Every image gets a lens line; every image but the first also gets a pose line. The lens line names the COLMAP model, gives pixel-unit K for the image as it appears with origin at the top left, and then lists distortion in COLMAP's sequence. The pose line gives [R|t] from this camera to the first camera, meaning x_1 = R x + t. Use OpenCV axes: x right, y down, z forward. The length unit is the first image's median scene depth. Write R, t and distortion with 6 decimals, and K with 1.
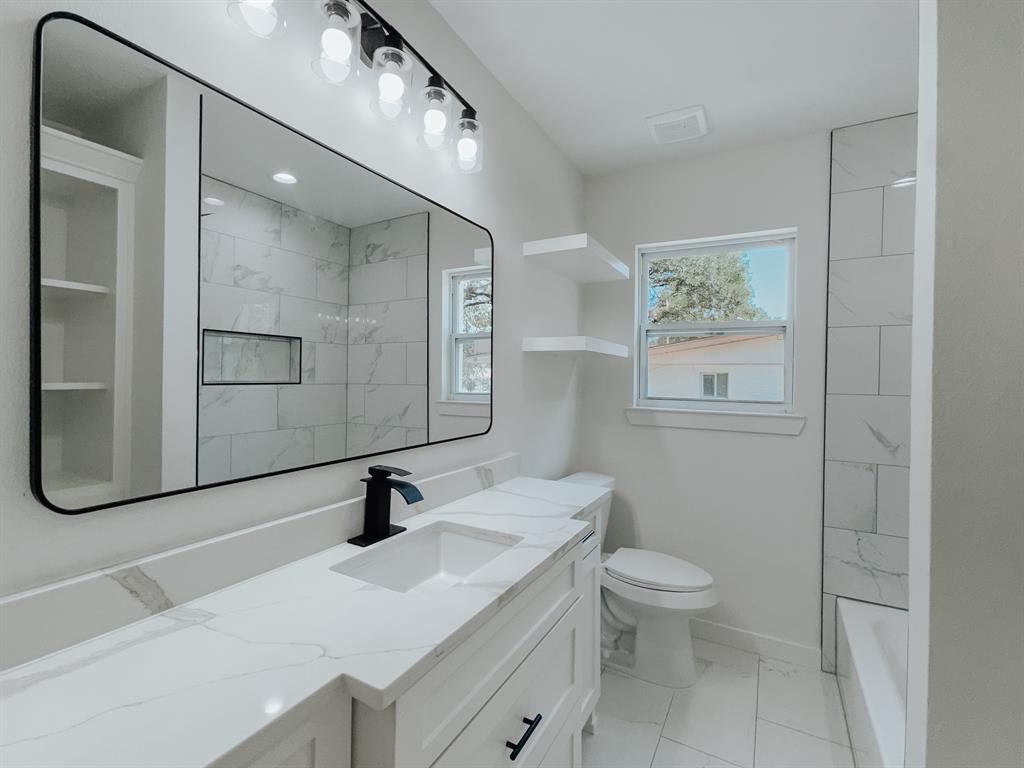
lens RADIAL K [[434.4, 0, 513.8], [0, 434.4, 376.6], [0, 0, 1]] dist [-0.003683, -0.000003]
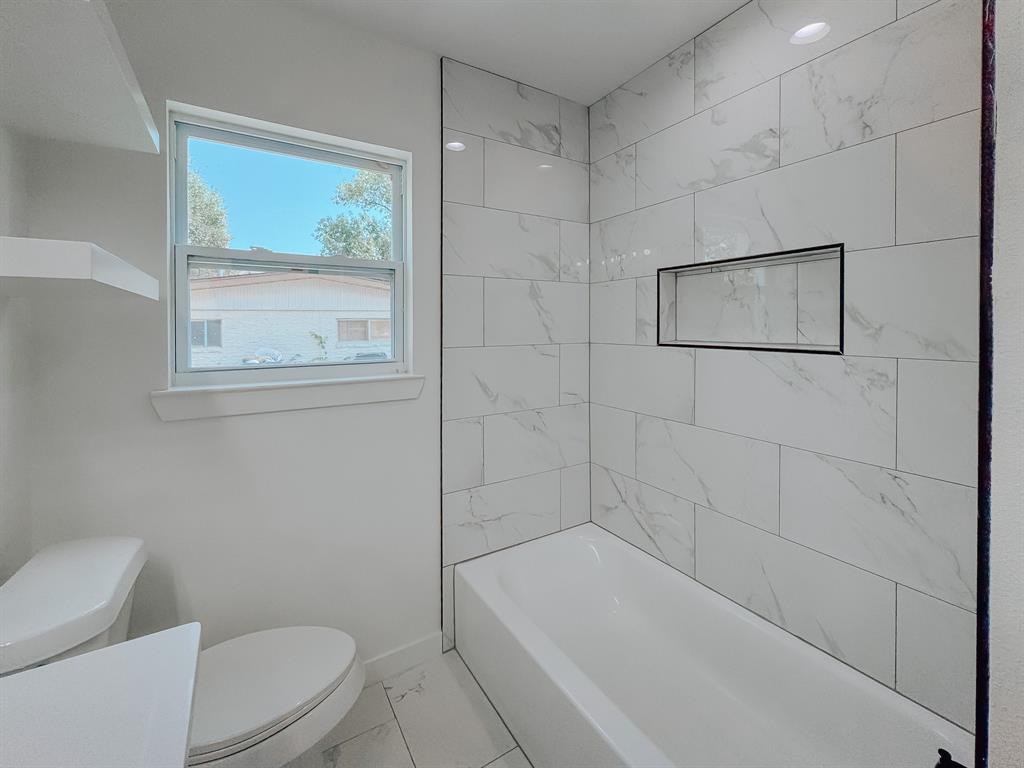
lens RADIAL K [[423.0, 0, 512.7], [0, 423.0, 324.5], [0, 0, 1]] dist [-0.006851, 0.000070]
pose [[0.474270, -0.017636, 0.880203, 0.014451], [0.011946, 0.999836, 0.013596, -0.016927], [-0.880298, 0.004067, 0.474403, 0.393530]]
